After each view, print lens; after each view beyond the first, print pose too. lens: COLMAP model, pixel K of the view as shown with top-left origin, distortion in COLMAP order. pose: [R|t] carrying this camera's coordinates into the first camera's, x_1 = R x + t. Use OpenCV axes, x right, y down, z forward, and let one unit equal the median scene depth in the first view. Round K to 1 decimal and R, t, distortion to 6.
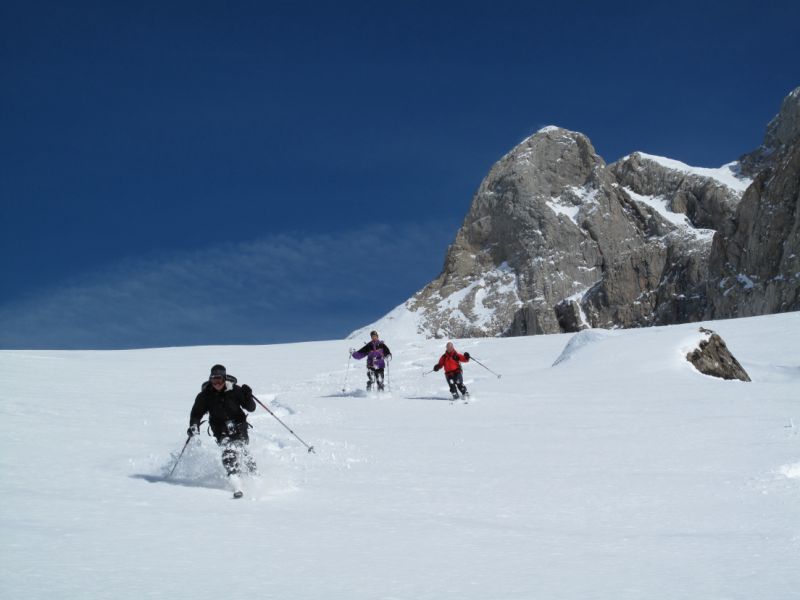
lens RADIAL K [[1941.3, 0, 400.0], [0, 1941.3, 300.0], [0, 0, 1]] dist [-0.054117, -0.013085]
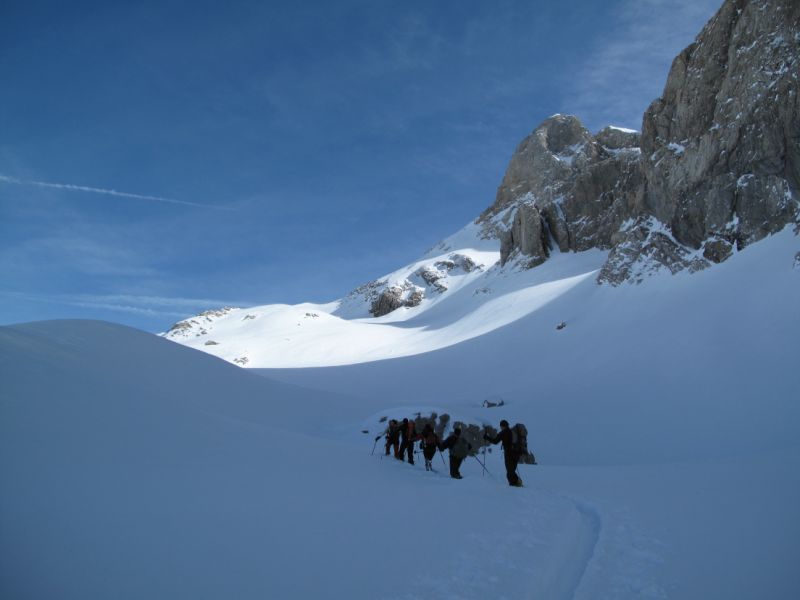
lens RADIAL K [[692.7, 0, 400.0], [0, 692.7, 300.0], [0, 0, 1]] dist [-0.130633, 0.108907]
pose [[0.975403, -0.052308, -0.214132, 0.107086], [0.070837, 0.994292, 0.079787, 0.029931], [0.208736, -0.092993, 0.973541, 0.606491]]
